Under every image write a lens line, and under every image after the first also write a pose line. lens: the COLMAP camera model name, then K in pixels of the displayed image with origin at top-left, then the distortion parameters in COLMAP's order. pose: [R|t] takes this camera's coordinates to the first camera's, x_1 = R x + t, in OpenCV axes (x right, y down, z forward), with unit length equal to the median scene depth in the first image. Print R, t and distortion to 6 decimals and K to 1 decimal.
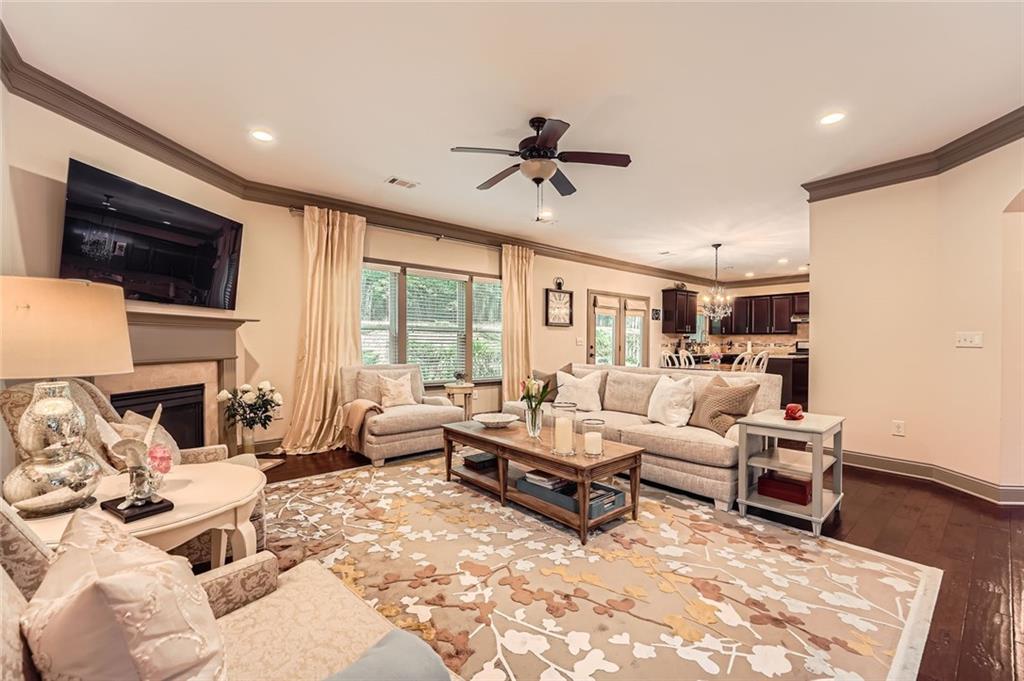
lens RADIAL K [[415.0, 0, 516.3], [0, 415.0, 343.9], [0, 0, 1]] dist [-0.007977, 0.001525]
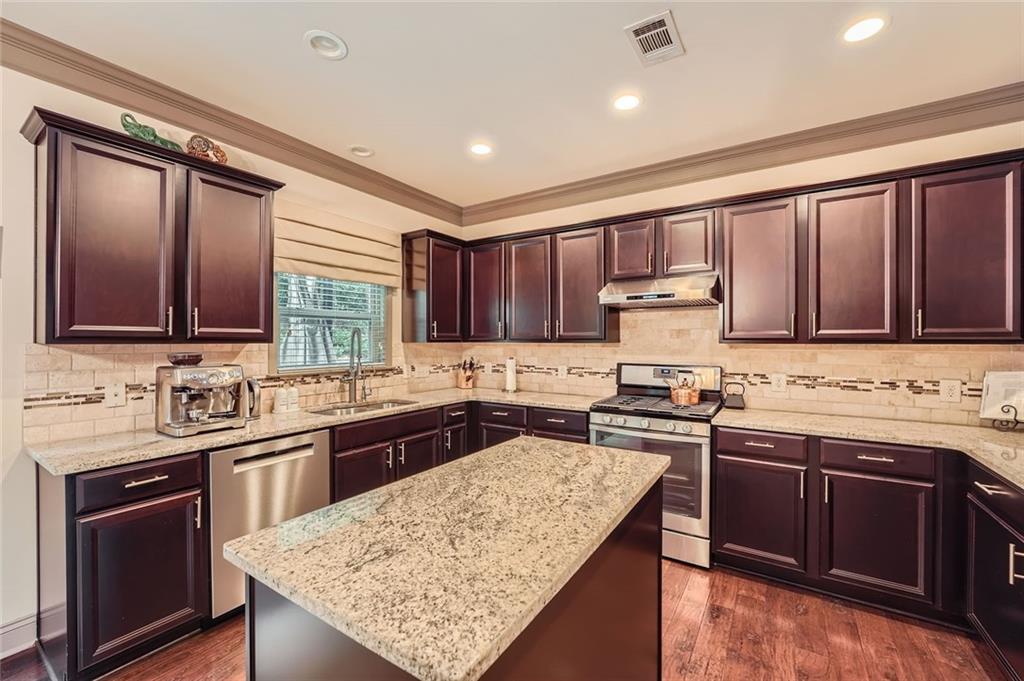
lens RADIAL K [[415.0, 0, 504.5], [0, 415.0, 340.4], [0, 0, 1]] dist [-0.007977, 0.001525]
pose [[0.961119, -0.002338, 0.276124, 0.646674], [0.003996, 0.999977, -0.005440, -0.030758], [-0.276105, 0.006332, 0.961107, 0.913587]]
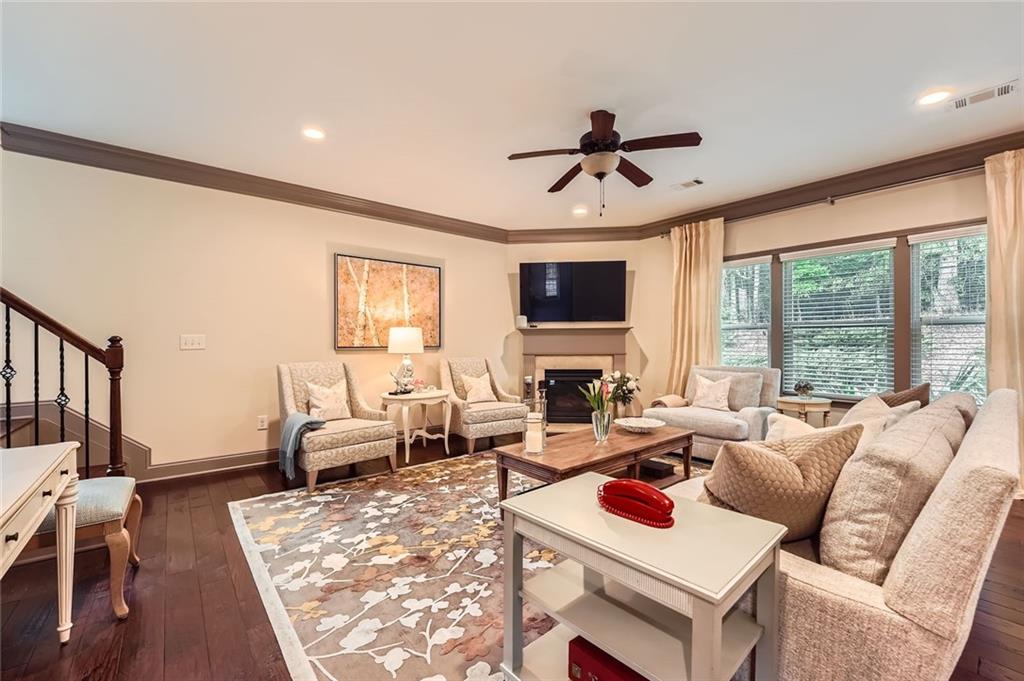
lens RADIAL K [[415.0, 0, 504.9], [0, 415.0, 341.2], [0, 0, 1]] dist [-0.007977, 0.001525]
pose [[-0.012586, -0.009772, -0.999873, 0.405276], [-0.004543, 0.999942, -0.009716, 0.002039], [0.999910, 0.004420, -0.012630, 0.317049]]
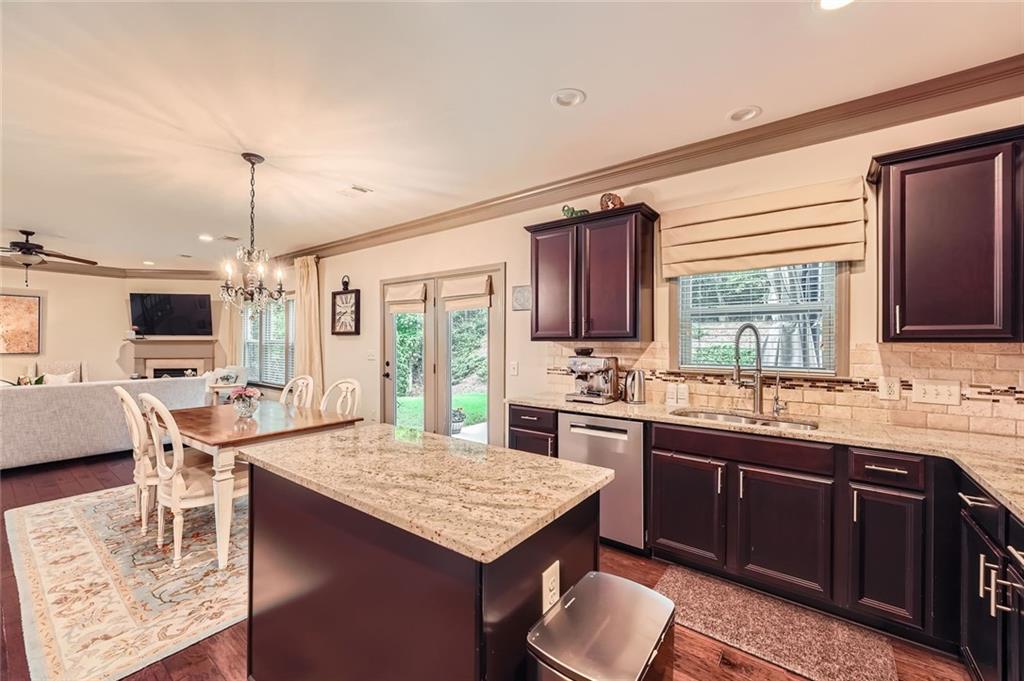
lens RADIAL K [[415.0, 0, 523.3], [0, 415.0, 338.1], [0, 0, 1]] dist [-0.007977, 0.001525]
pose [[0.228739, -0.011234, -0.973423, 0.917877], [-0.008892, 0.999868, -0.013629, -0.027741], [0.973447, 0.011773, 0.228609, 1.090313]]
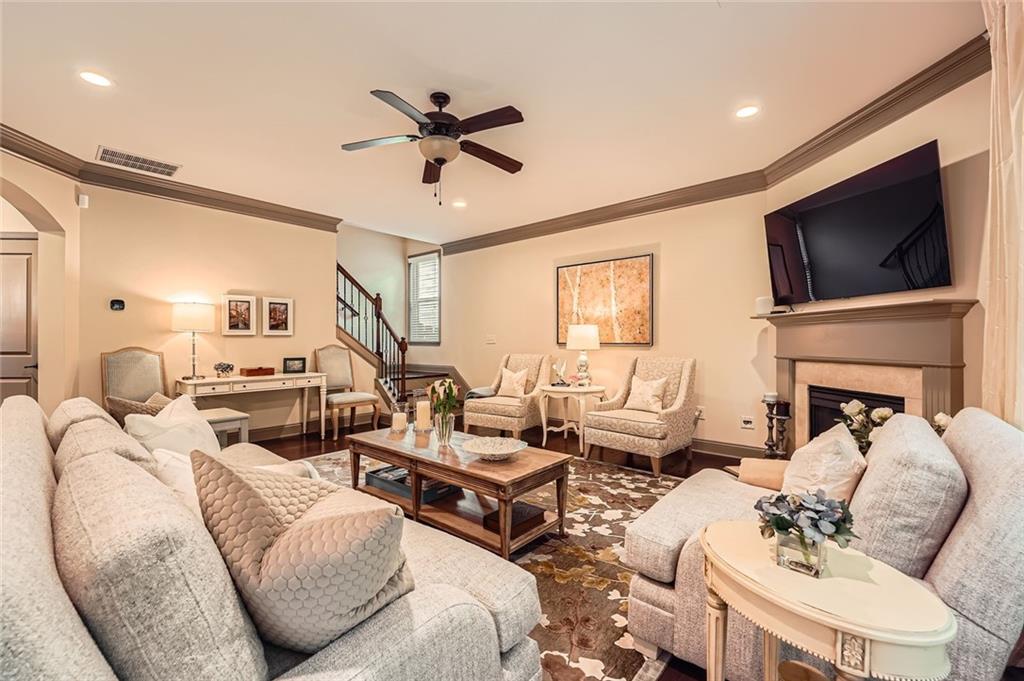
lens RADIAL K [[415.0, 0, 517.3], [0, 415.0, 340.3], [0, 0, 1]] dist [-0.007977, 0.001525]
pose [[-0.985606, 0.002787, -0.169034, 0.010288], [0.000954, 0.999940, 0.010922, -0.006865], [0.169054, 0.010603, -0.985550, 0.775560]]
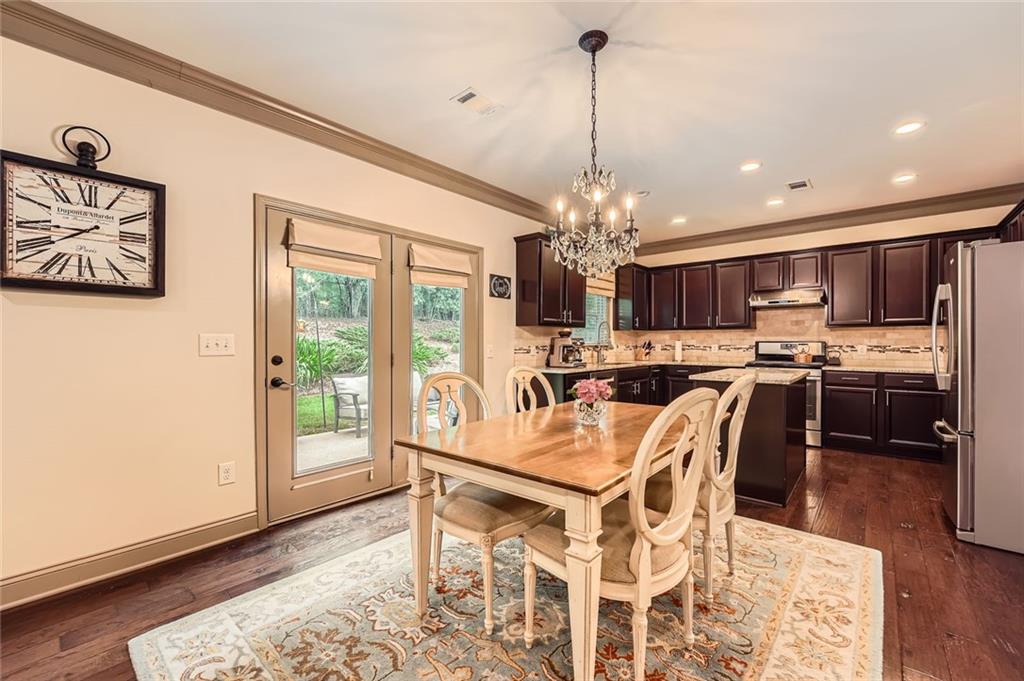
lens RADIAL K [[415.0, 0, 509.4], [0, 415.0, 342.2], [0, 0, 1]] dist [-0.007977, 0.001525]
pose [[0.989517, -0.004420, 0.144352, 0.337504], [0.004968, 0.999982, -0.003430, -0.006004], [-0.144334, 0.004111, 0.989521, 0.635069]]
